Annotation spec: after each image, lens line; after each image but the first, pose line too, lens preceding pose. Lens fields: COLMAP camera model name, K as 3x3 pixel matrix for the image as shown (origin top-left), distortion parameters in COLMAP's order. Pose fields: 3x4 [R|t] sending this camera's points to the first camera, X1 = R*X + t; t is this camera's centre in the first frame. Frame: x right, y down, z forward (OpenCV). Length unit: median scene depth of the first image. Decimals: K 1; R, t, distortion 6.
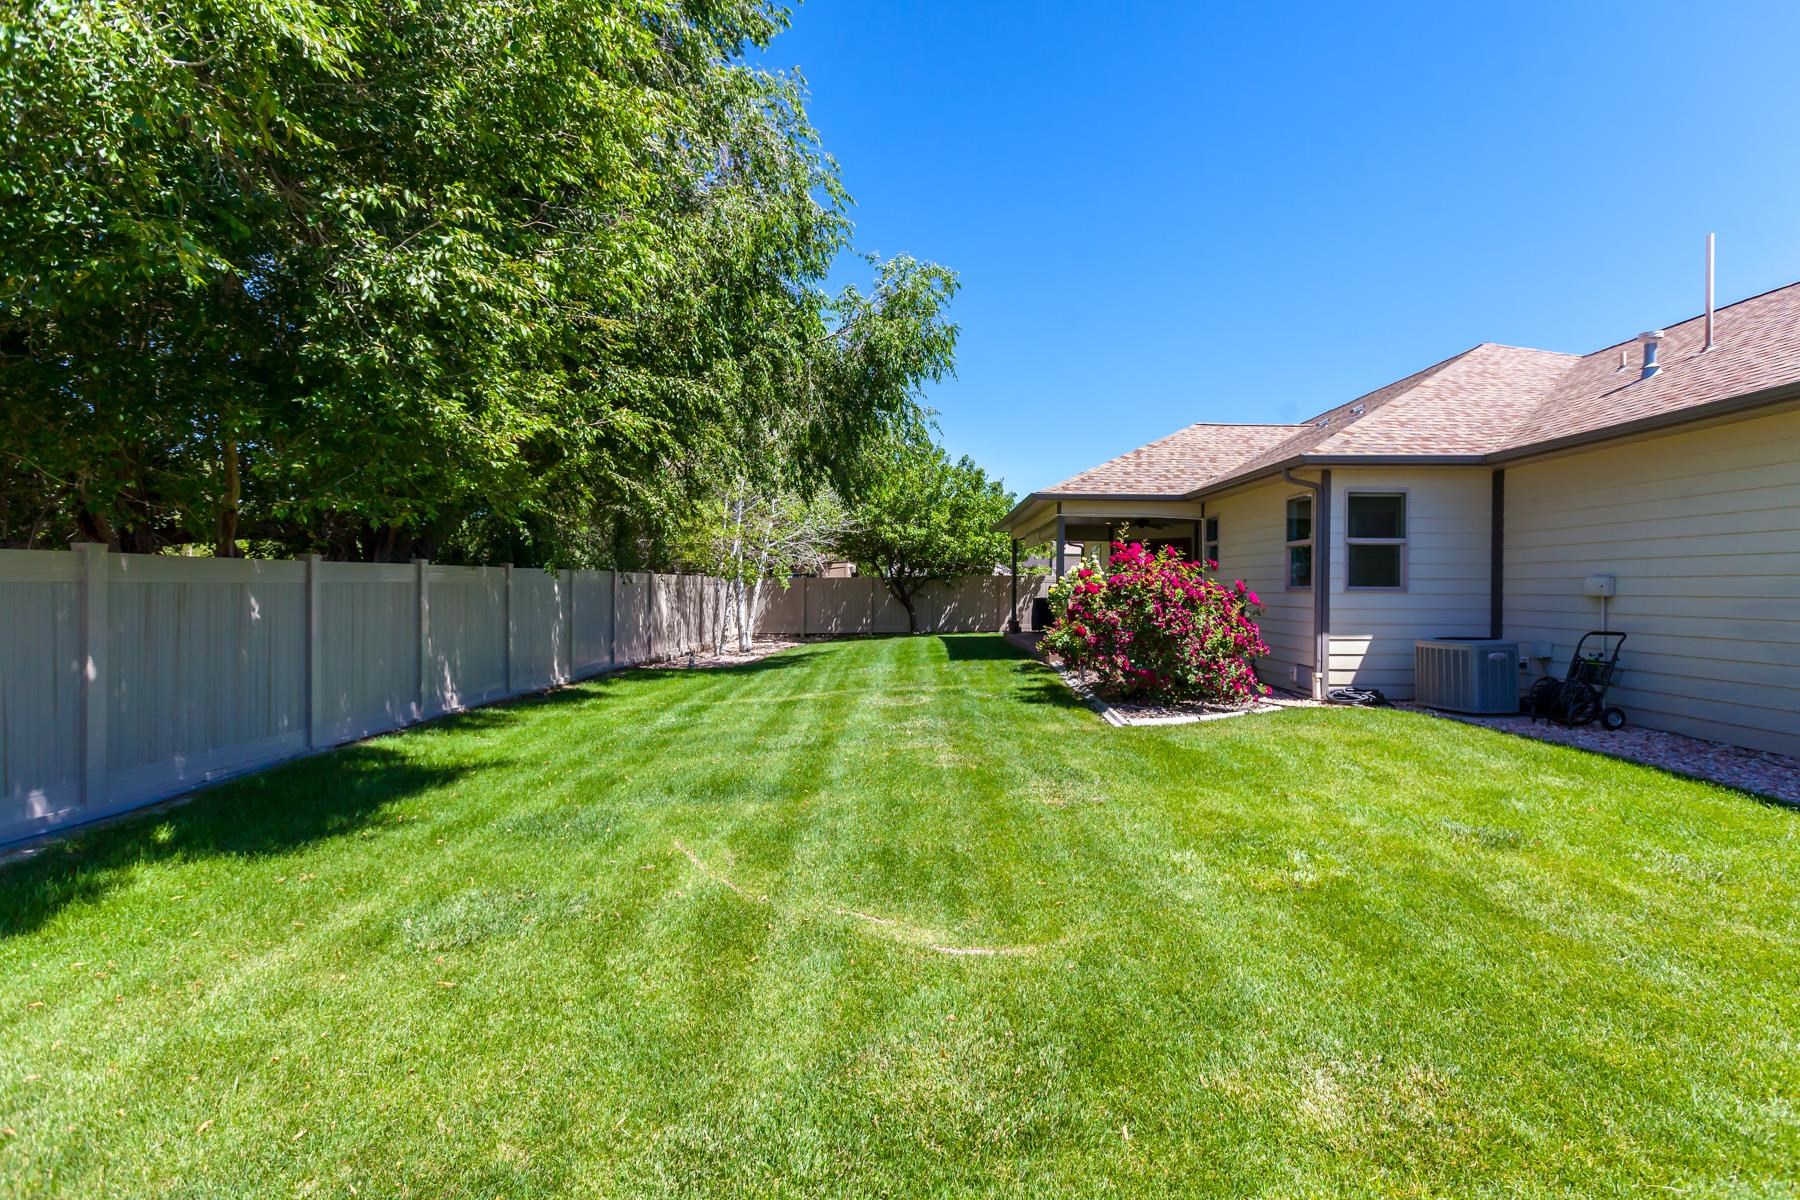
lens RADIAL K [[823.4, 0, 900.5], [0, 823.4, 590.2], [0, 0, 1]] dist [0.004109, -0.000925]
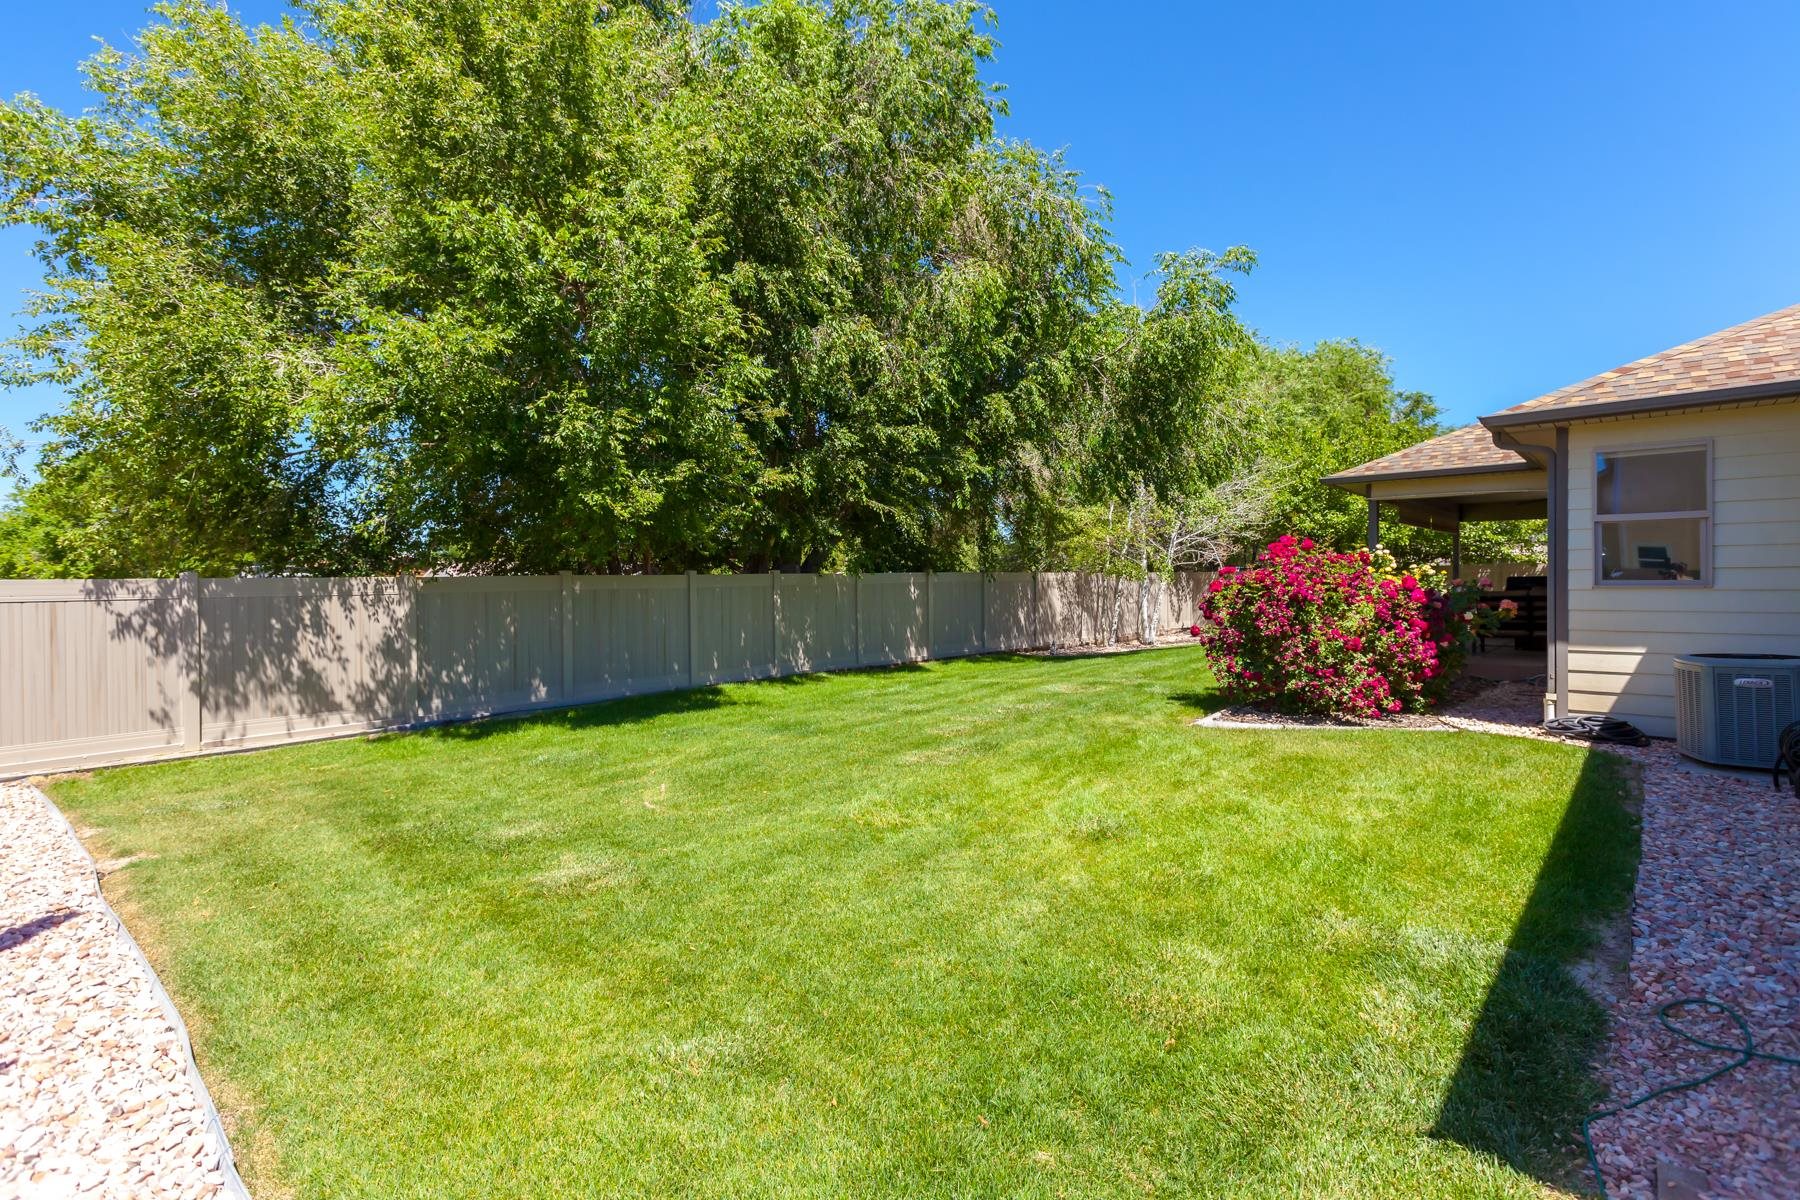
lens RADIAL K [[823.4, 0, 901.8], [0, 823.4, 599.2], [0, 0, 1]] dist [0.004109, -0.000925]
pose [[0.747791, 0.003506, -0.663925, 0.563824], [0.008990, 0.999841, 0.015405, -0.004592], [0.663873, -0.017489, 0.747641, 0.027903]]
